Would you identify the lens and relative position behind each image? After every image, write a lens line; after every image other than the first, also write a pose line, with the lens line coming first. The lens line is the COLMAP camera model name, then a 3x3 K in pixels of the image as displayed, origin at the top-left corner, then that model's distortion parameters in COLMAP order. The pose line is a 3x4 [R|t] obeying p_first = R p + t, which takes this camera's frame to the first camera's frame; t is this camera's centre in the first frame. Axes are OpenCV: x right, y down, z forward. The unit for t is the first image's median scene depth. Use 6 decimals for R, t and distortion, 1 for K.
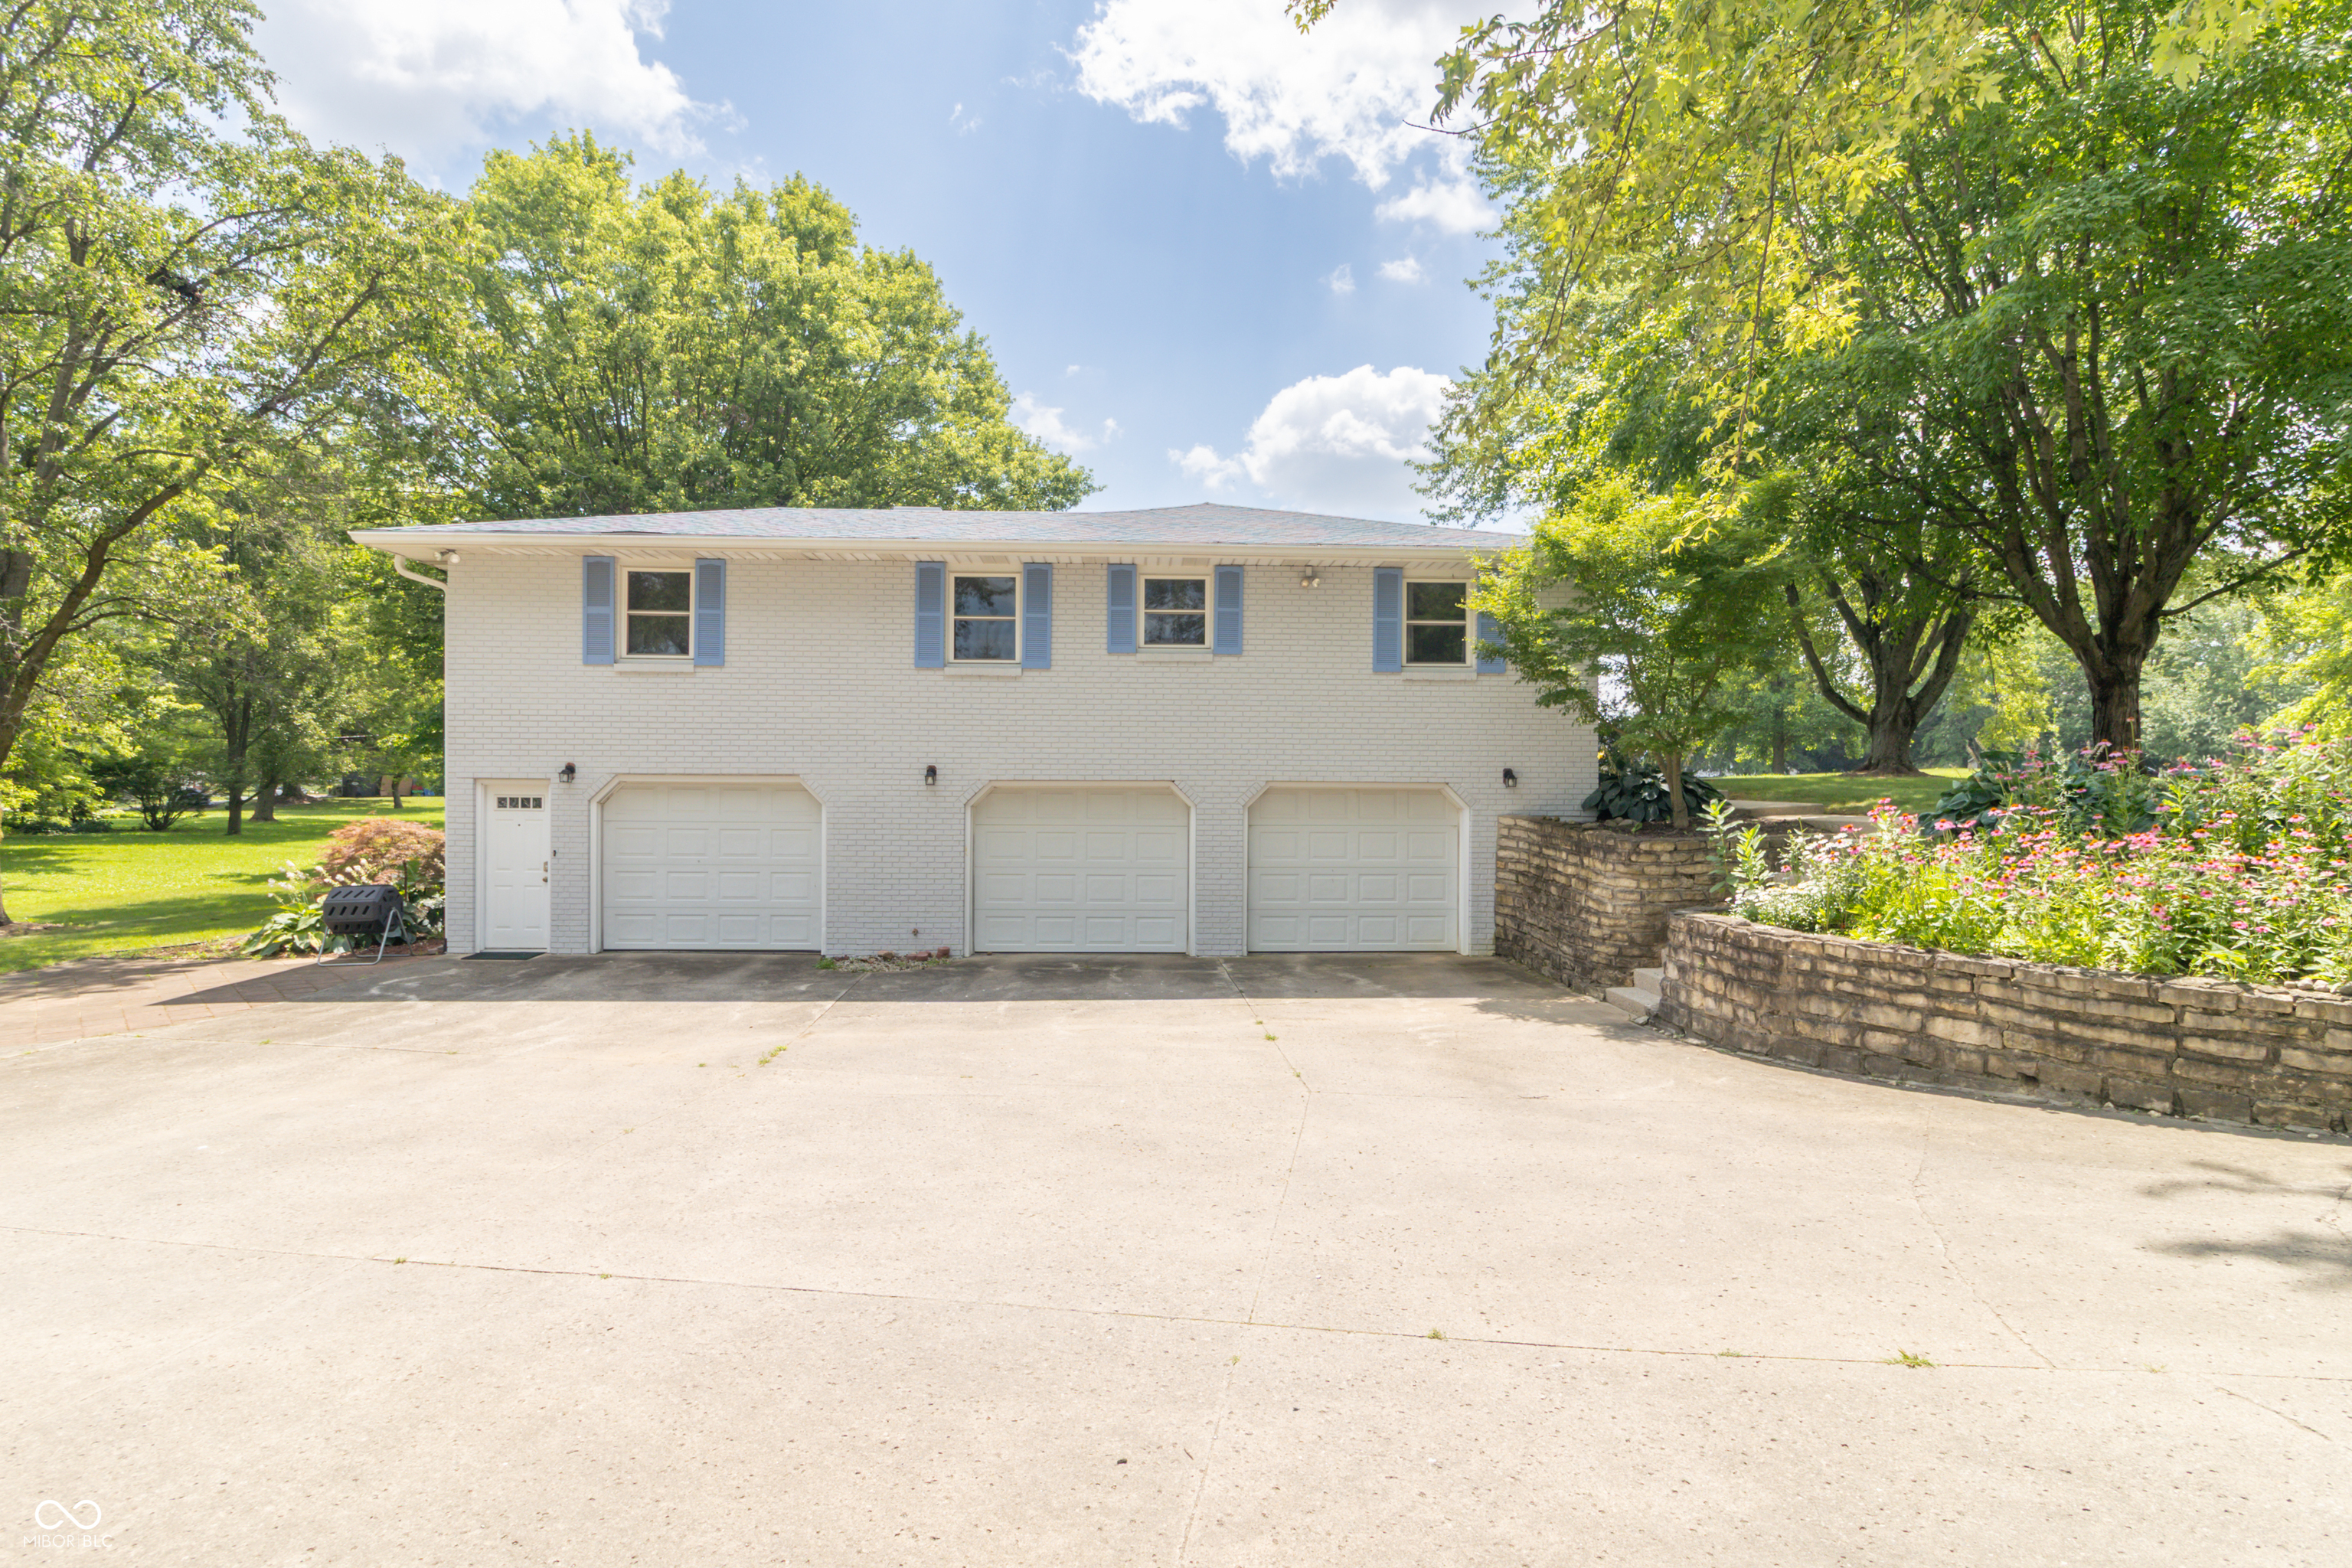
lens RADIAL K [[1192.8, 0, 1176.0], [0, 1192.8, 784.0], [0, 0, 1]] dist [0.000933, 0.000177]
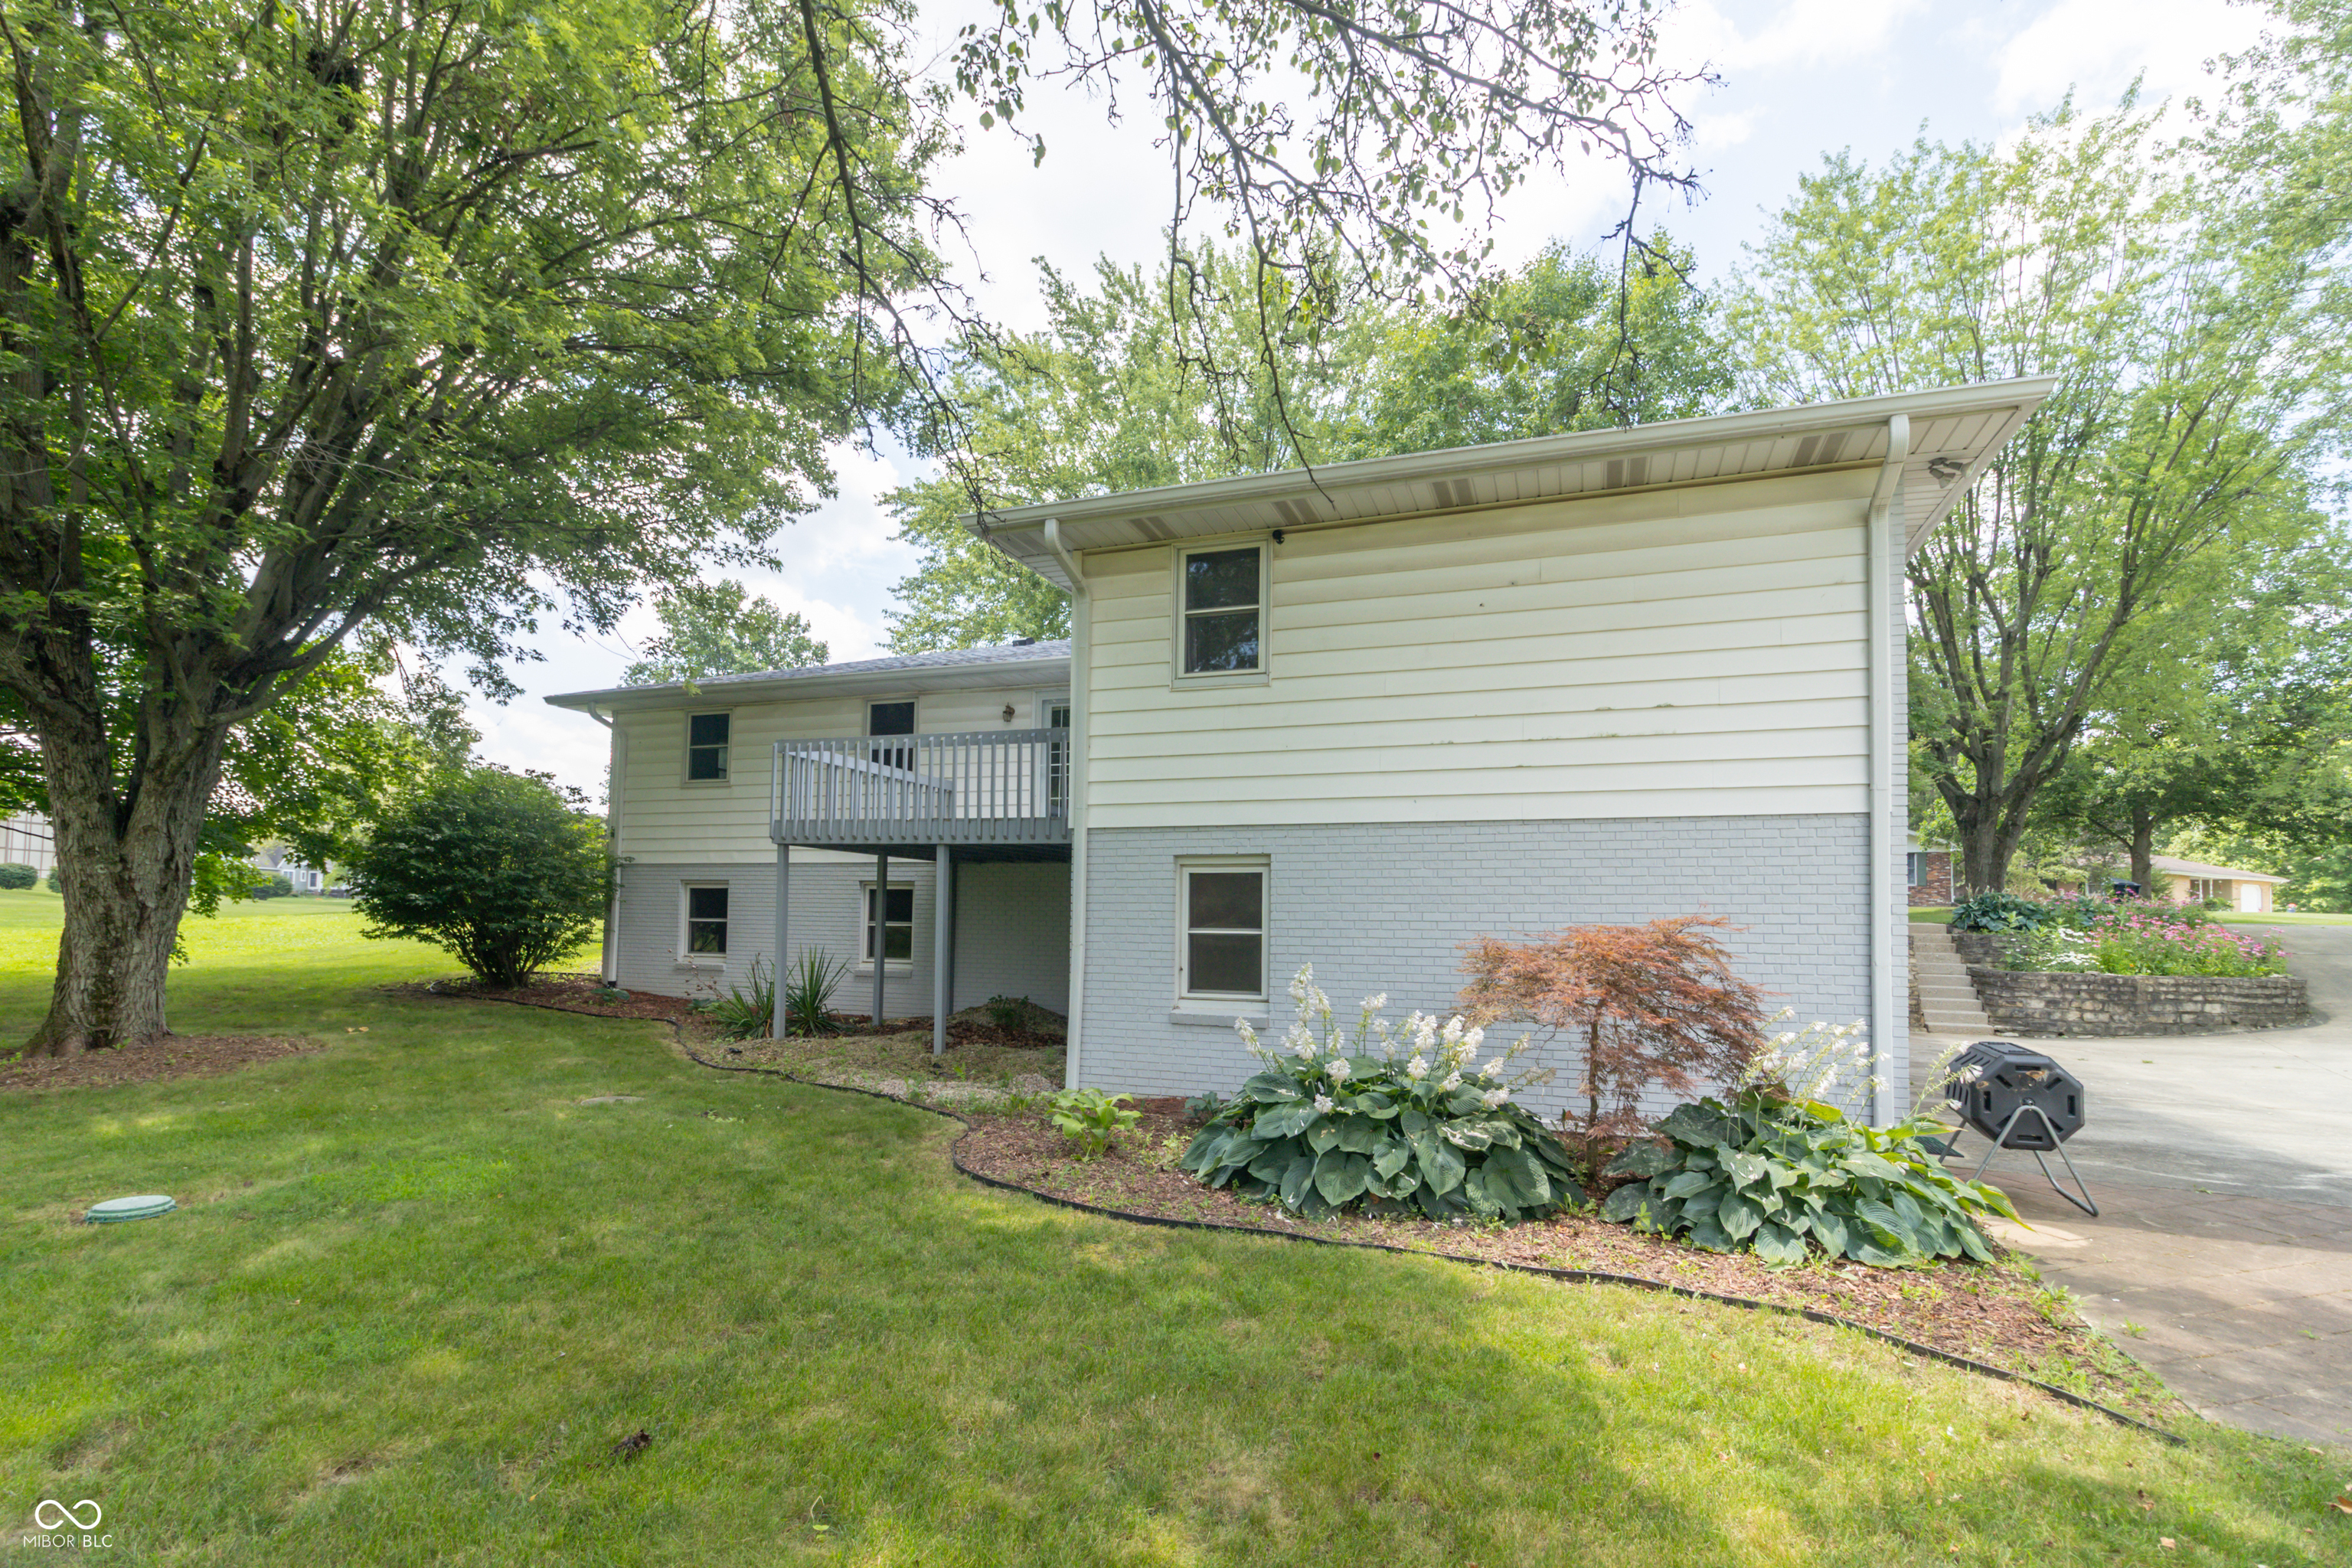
lens RADIAL K [[1124.7, 0, 1175.6], [0, 1124.7, 872.4], [0, 0, 1]] dist [0.011168, -0.000127]
pose [[0.365640, 0.046118, 0.929613, -1.447877], [-0.021899, 0.998921, -0.040943, 0.044295], [-0.930499, -0.005387, 0.366255, 1.341825]]
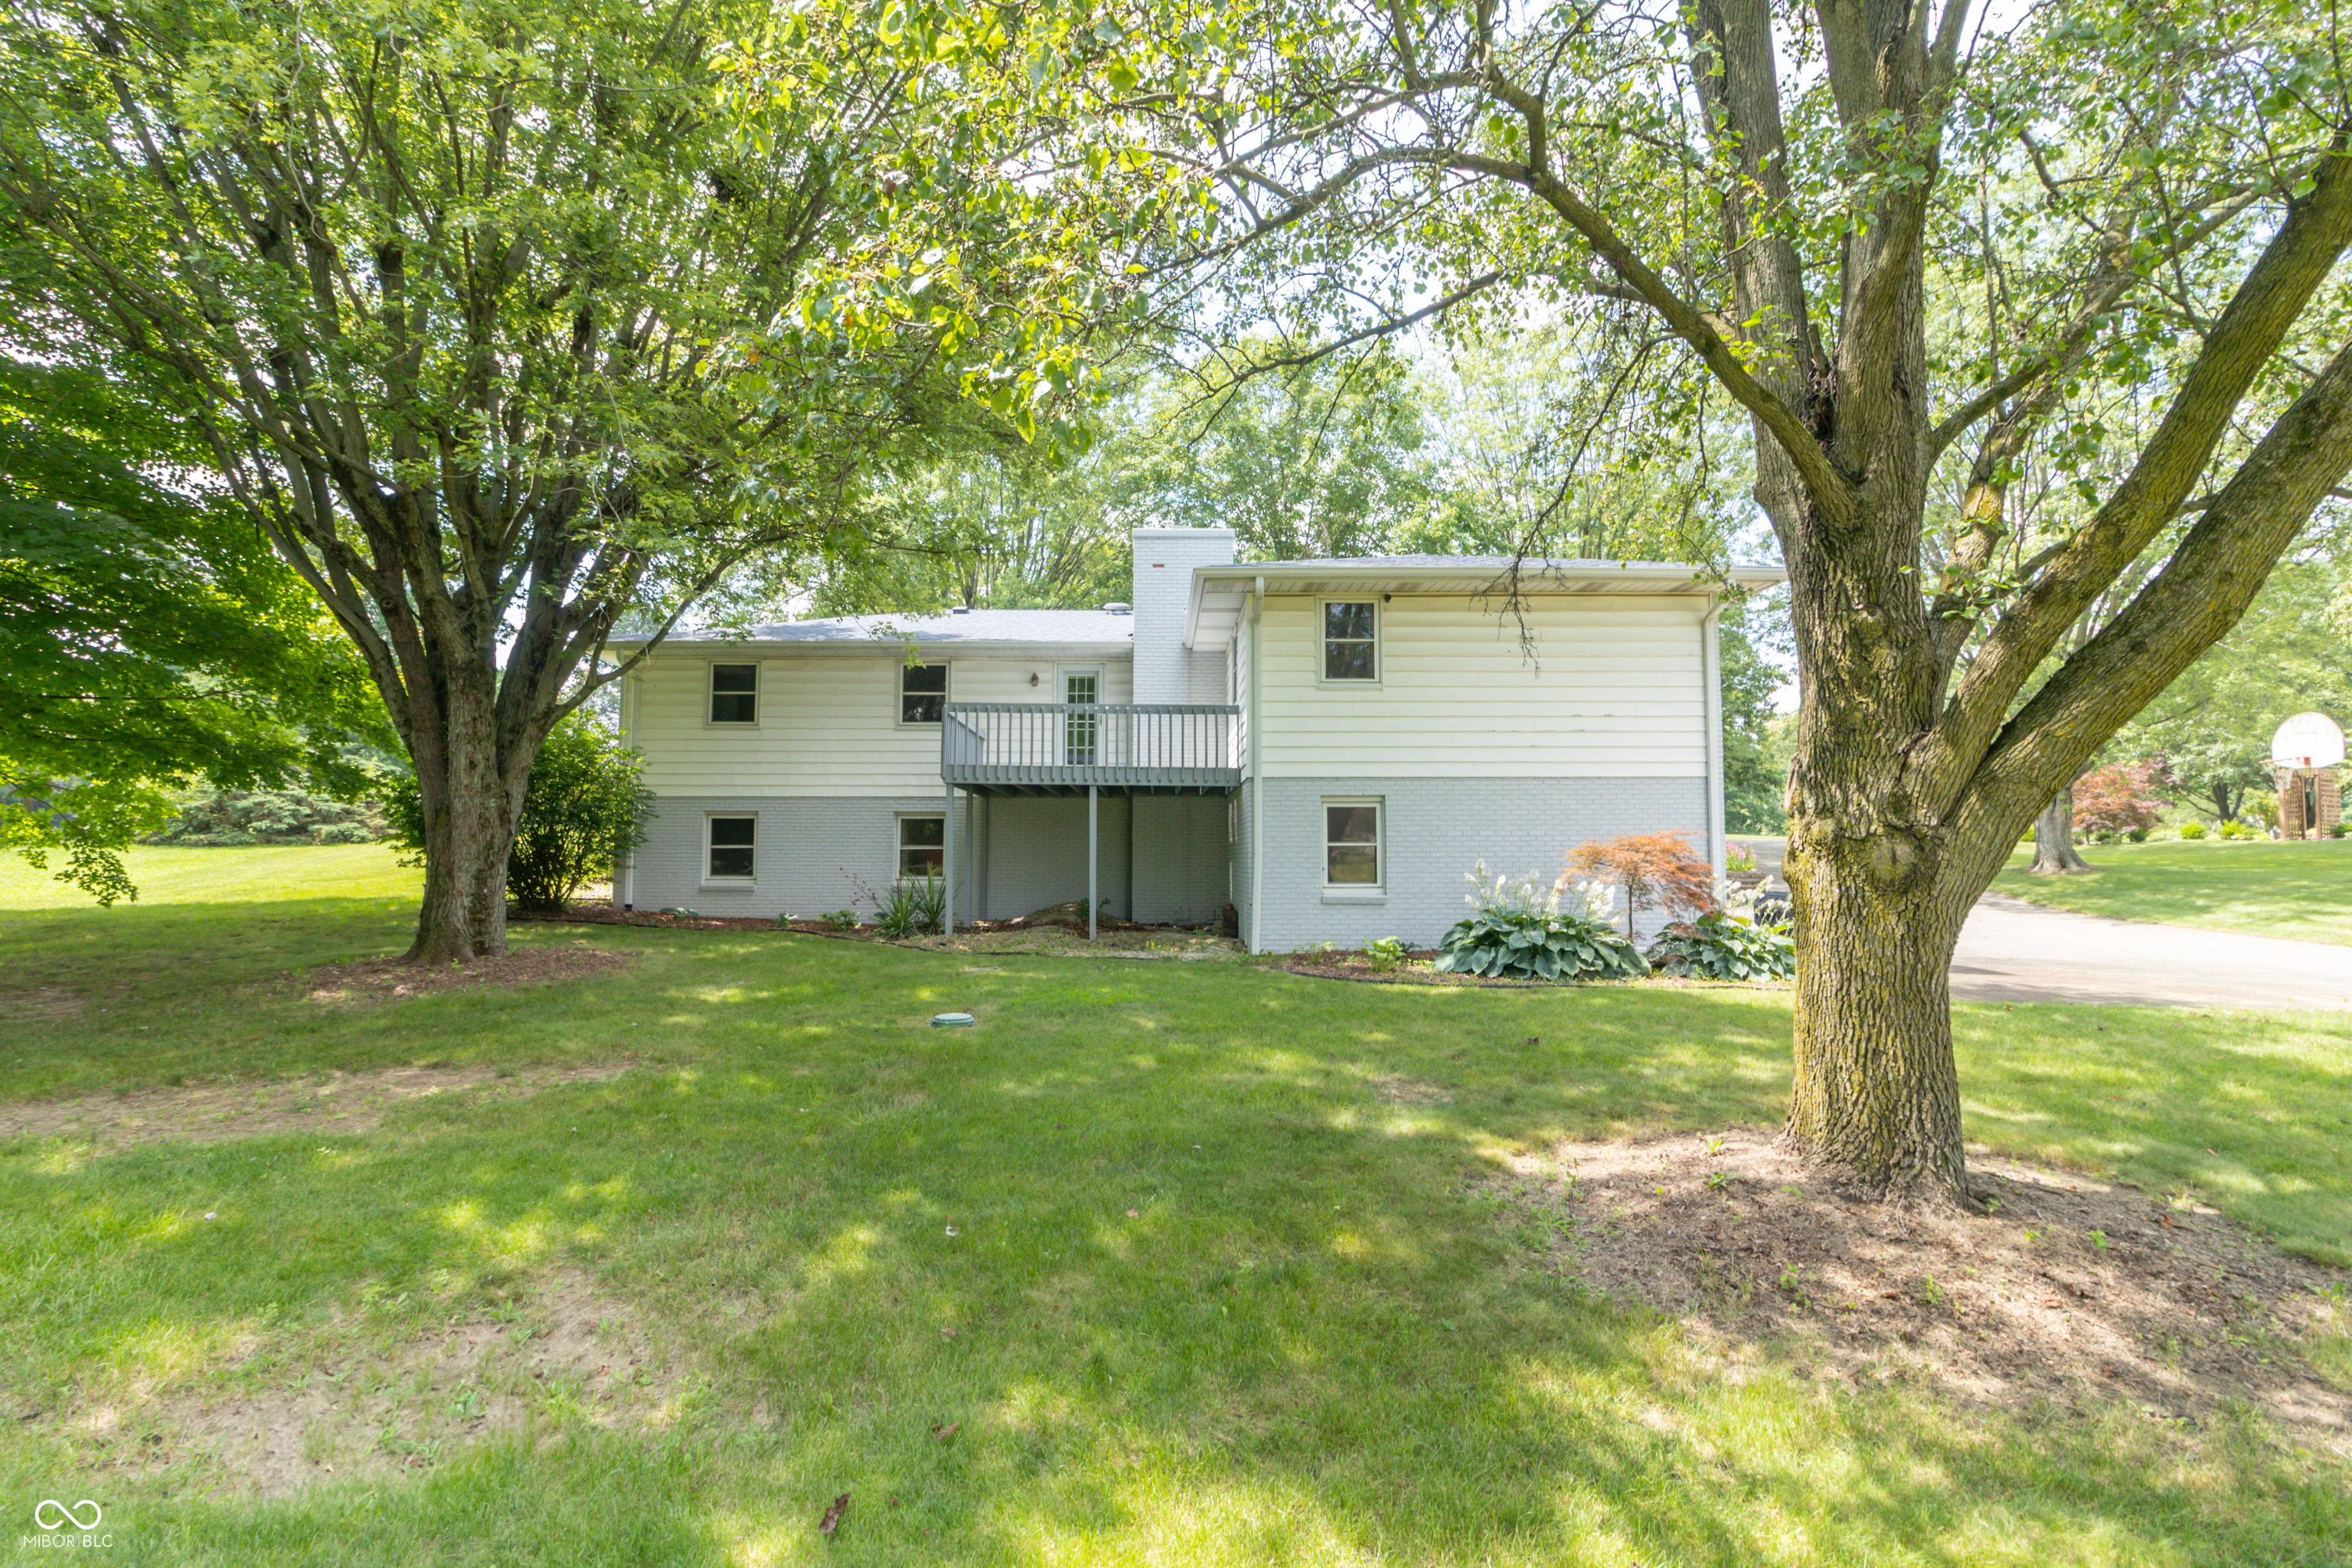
lens RADIAL K [[1064.9, 0, 1176.0], [0, 1064.9, 784.0], [0, 0, 1]] dist [-0.002850, -0.000107]
pose [[0.012558, 0.066627, 0.997699, -1.878720], [-0.008470, 0.997749, -0.066523, 0.066435], [-0.999885, -0.007615, 0.013094, 1.777178]]
